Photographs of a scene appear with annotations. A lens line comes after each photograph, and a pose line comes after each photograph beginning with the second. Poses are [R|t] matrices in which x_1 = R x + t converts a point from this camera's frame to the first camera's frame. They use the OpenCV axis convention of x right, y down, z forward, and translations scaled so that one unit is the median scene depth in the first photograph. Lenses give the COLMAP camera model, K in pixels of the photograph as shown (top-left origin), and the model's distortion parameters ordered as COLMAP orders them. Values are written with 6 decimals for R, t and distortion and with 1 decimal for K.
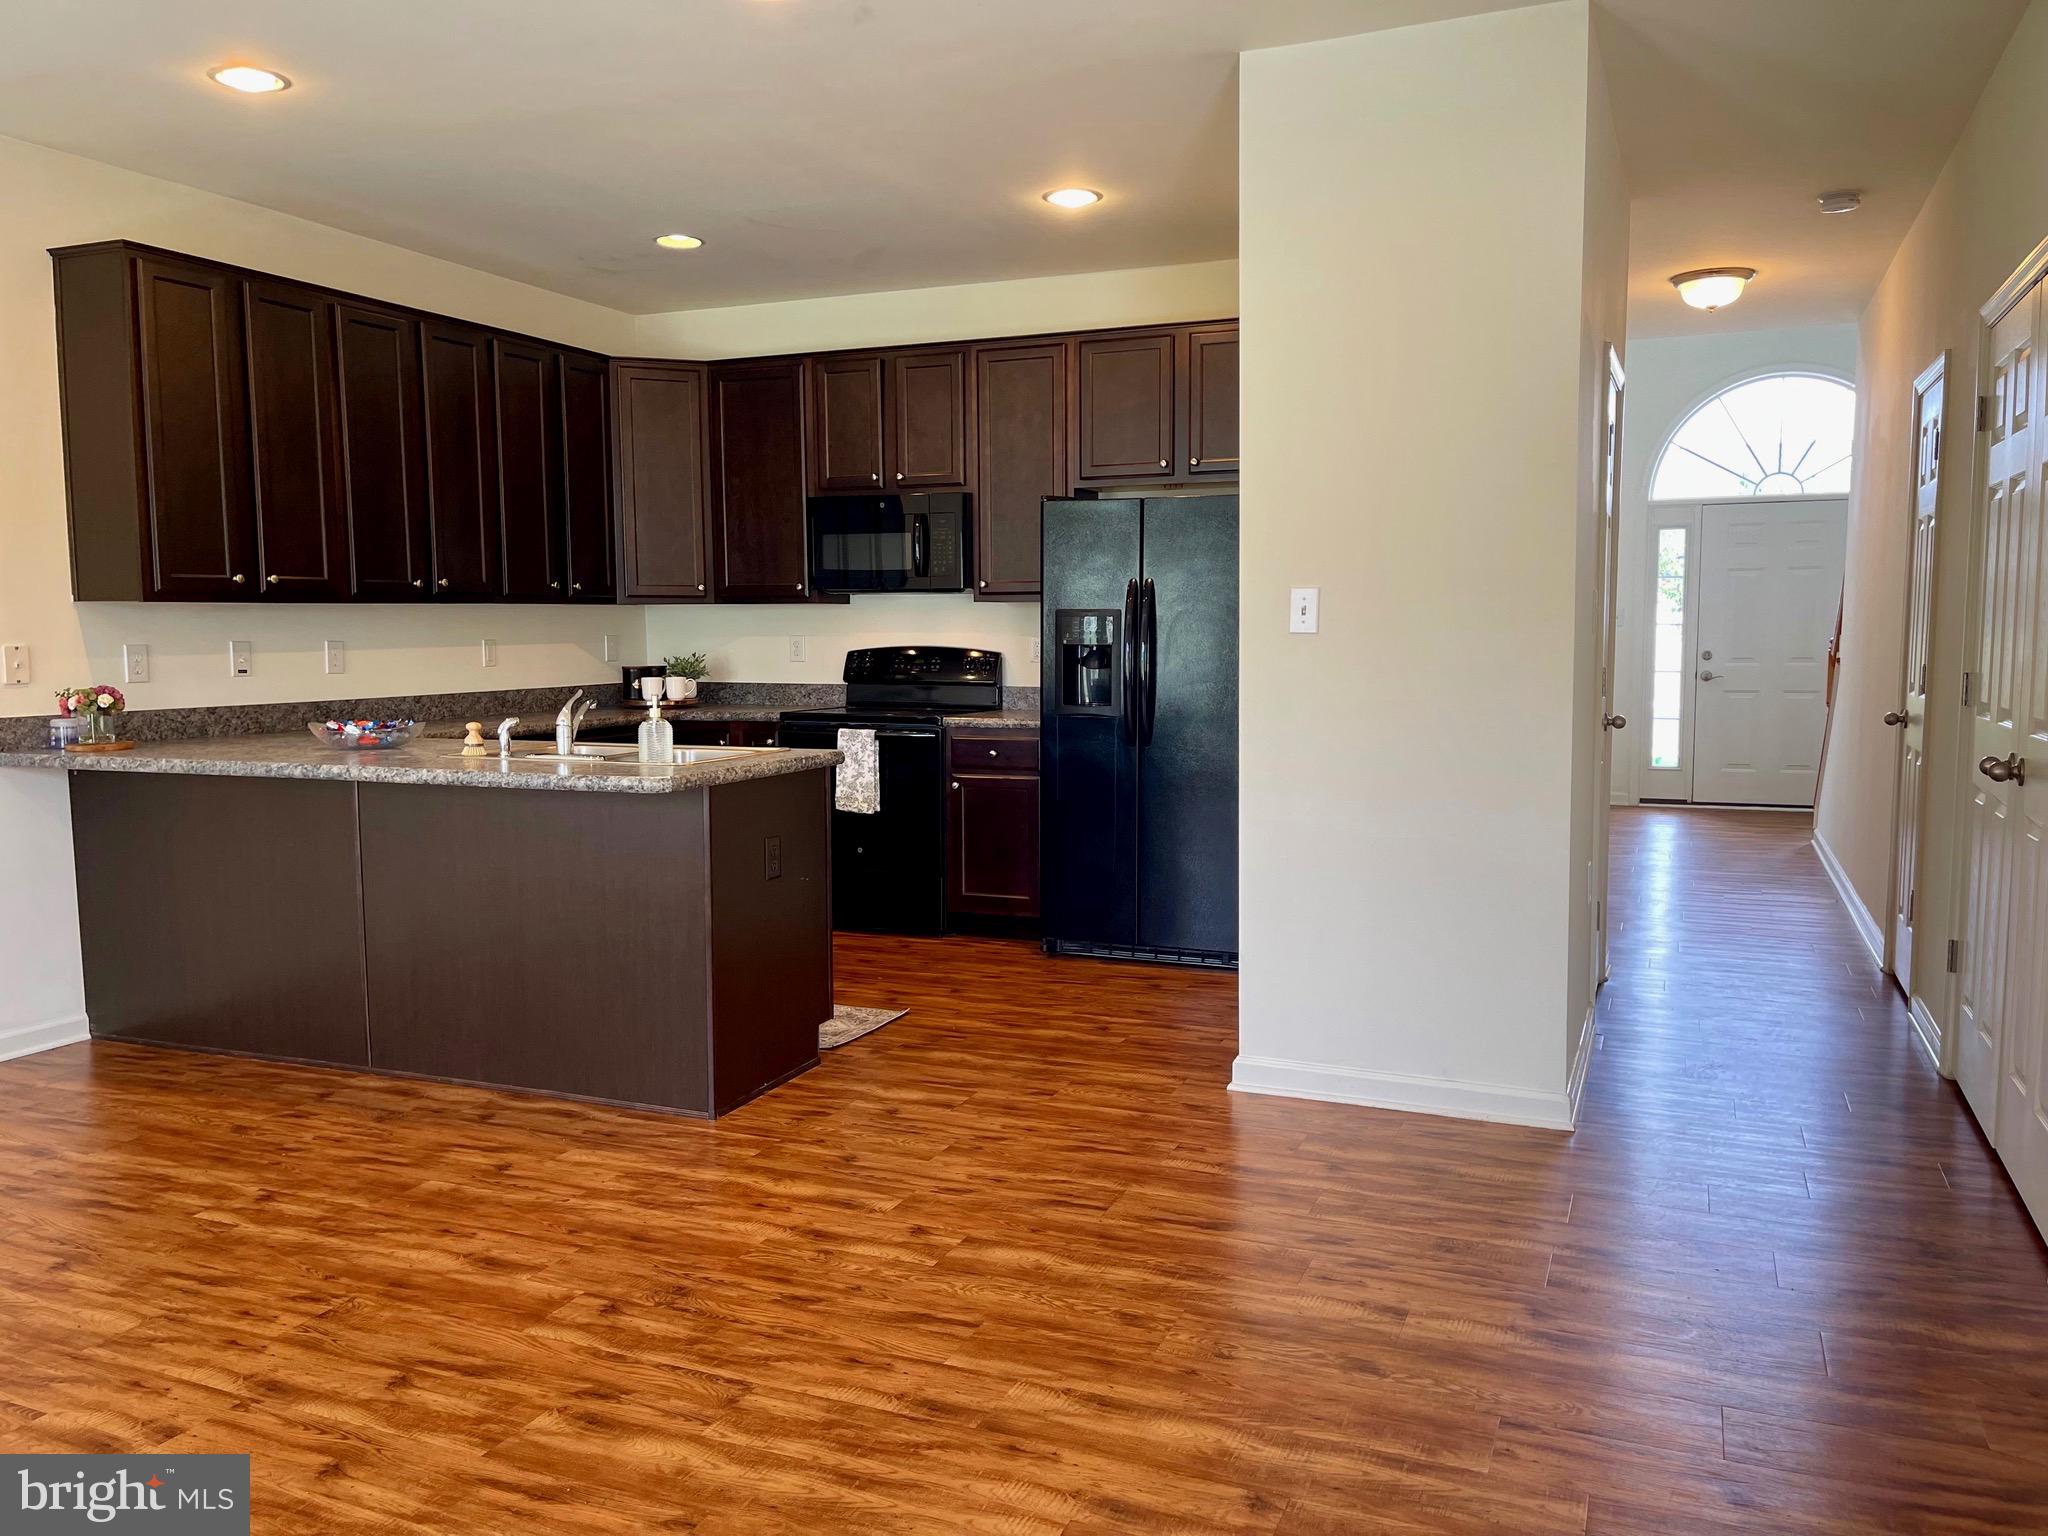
lens RADIAL K [[1551.2, 0, 1024.0], [0, 1551.2, 768.0], [0, 0, 1]] dist [0.086673, -0.117822]
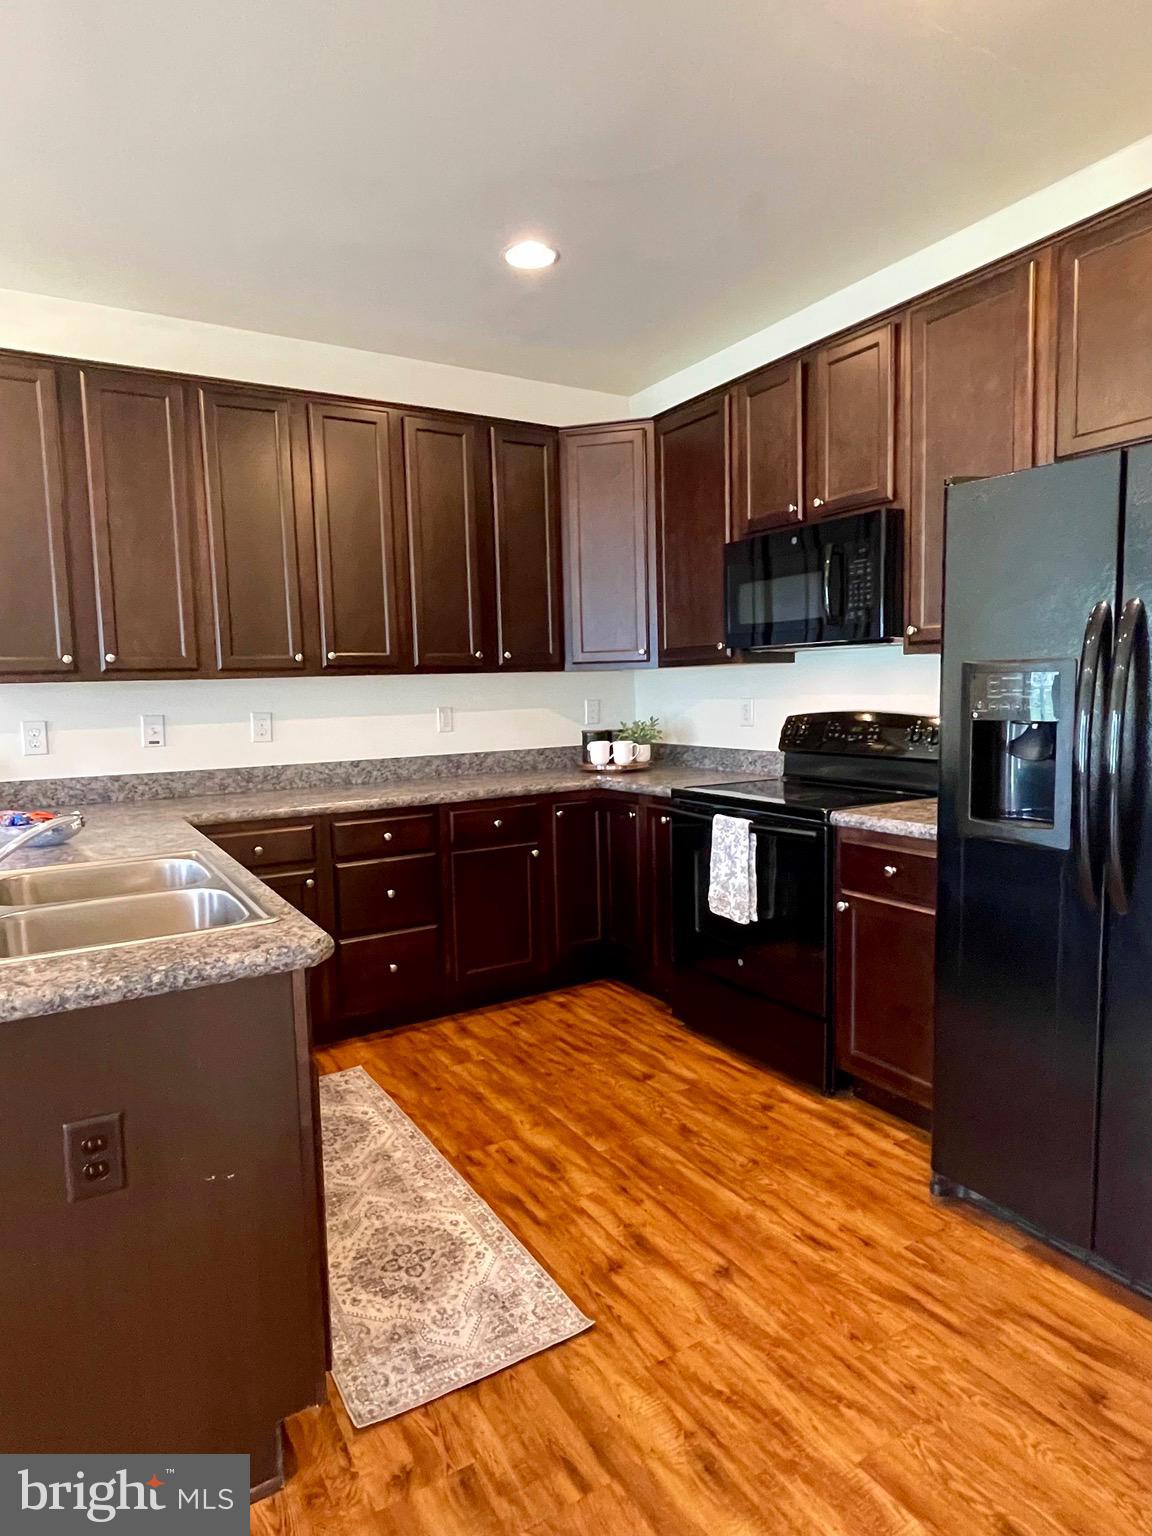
lens RADIAL K [[892.6, 0, 570.0], [0, 892.6, 763.2], [0, 0, 1]] dist [0.005271, -0.000338]
pose [[0.811160, 0.035596, -0.583739, 0.126827], [-0.034152, 0.999326, 0.013482, -0.075801], [0.583826, 0.009000, 0.811829, 0.767364]]
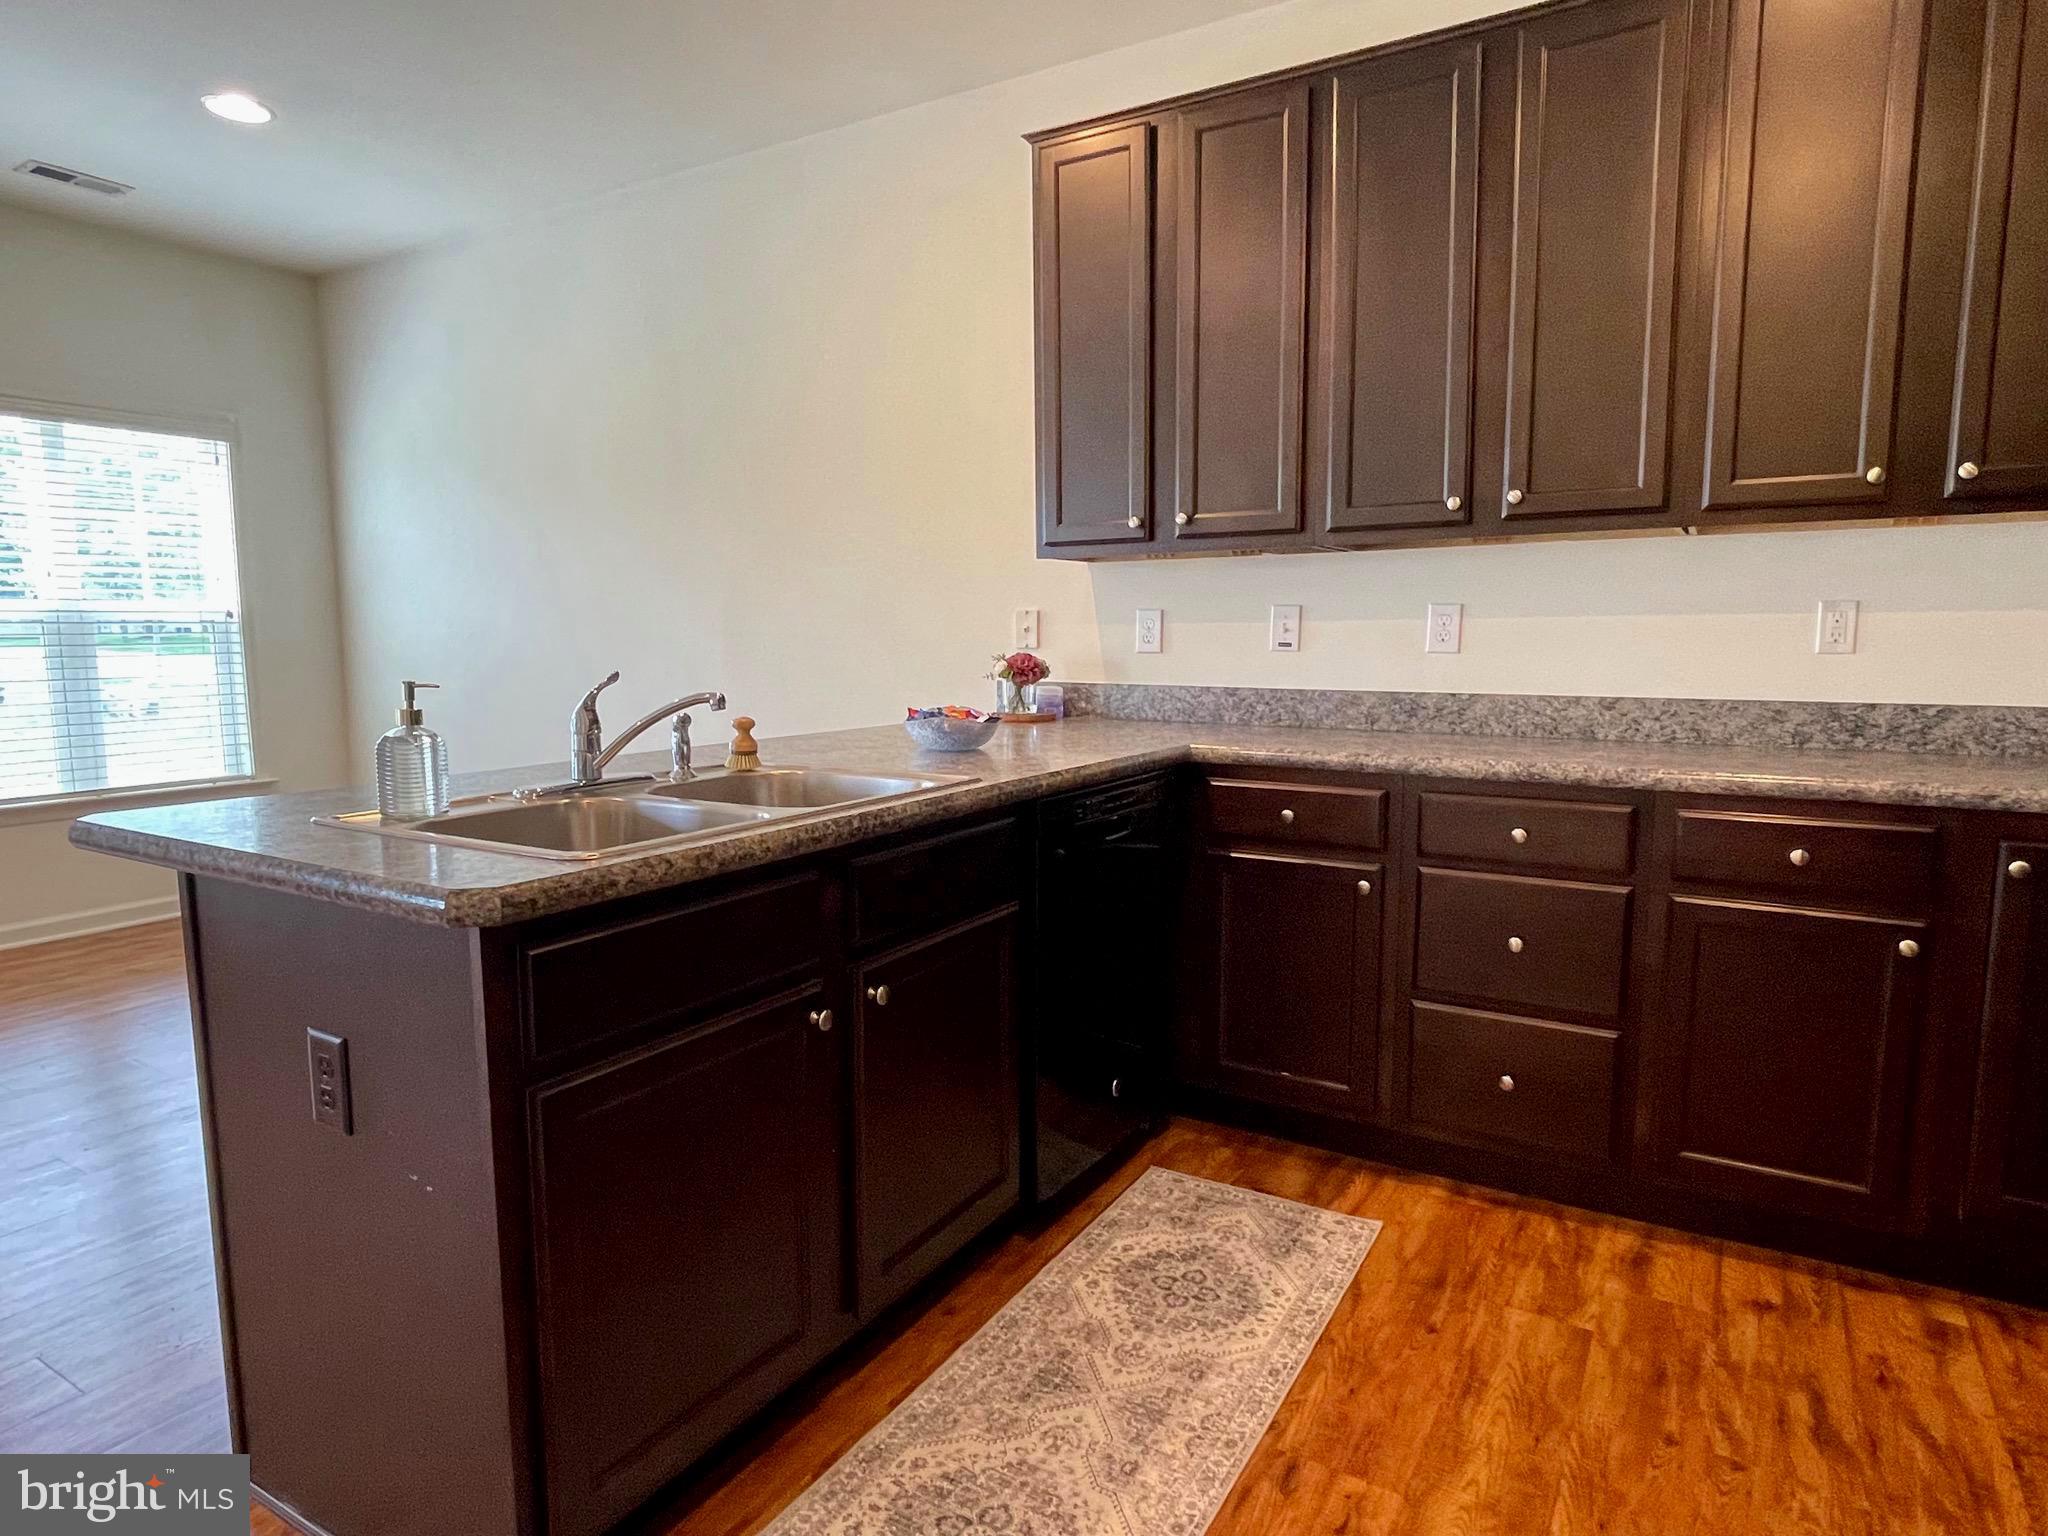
lens RADIAL K [[1190.2, 0, 1024.0], [0, 1190.2, 768.0], [0, 0, 1]] dist [0.005271, -0.000338]
pose [[-0.139248, 0.119105, -0.983069, 0.111472], [-0.089545, 0.987159, 0.132284, -0.077979], [0.986201, 0.106450, -0.126795, 1.106542]]
